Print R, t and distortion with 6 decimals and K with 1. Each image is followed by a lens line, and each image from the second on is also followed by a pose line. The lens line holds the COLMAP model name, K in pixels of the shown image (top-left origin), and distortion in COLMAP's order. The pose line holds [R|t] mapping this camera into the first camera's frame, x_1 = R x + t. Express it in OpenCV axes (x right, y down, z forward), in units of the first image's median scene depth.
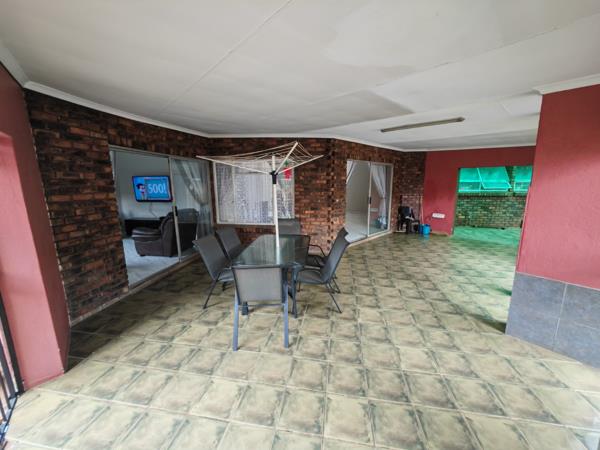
lens RADIAL K [[229.9, 0, 300.0], [0, 229.9, 225.0], [0, 0, 1]] dist [-0.002692, 0.000219]
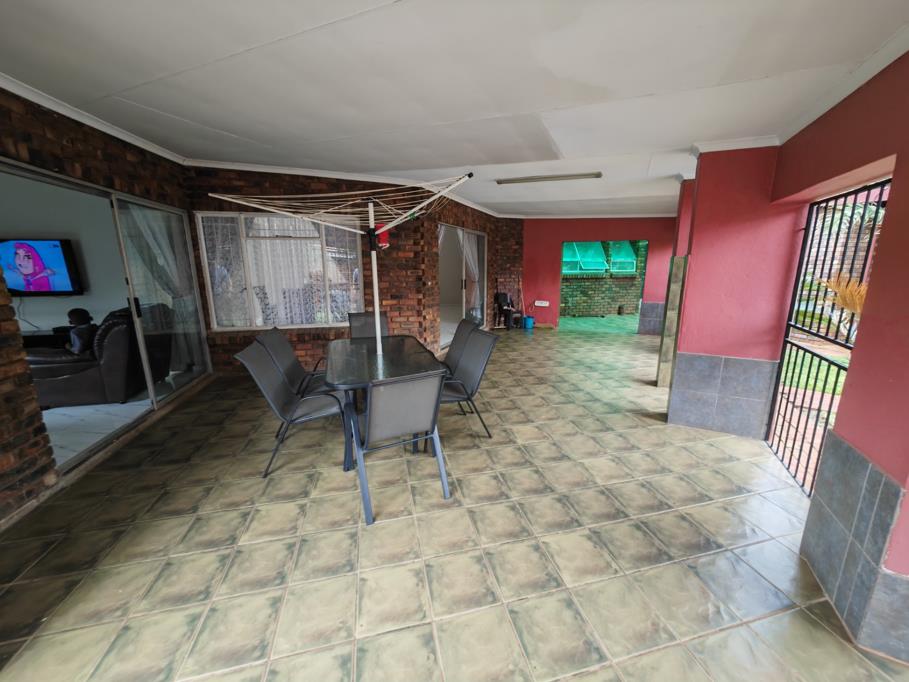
lens RADIAL K [[348.3, 0, 454.5], [0, 348.3, 341.0], [0, 0, 1]] dist [-0.002692, 0.000219]
pose [[0.919827, -0.077417, 0.384610, -0.268075], [0.066014, 0.996901, 0.042786, 0.032538], [-0.386730, -0.013966, 0.922087, 0.059717]]
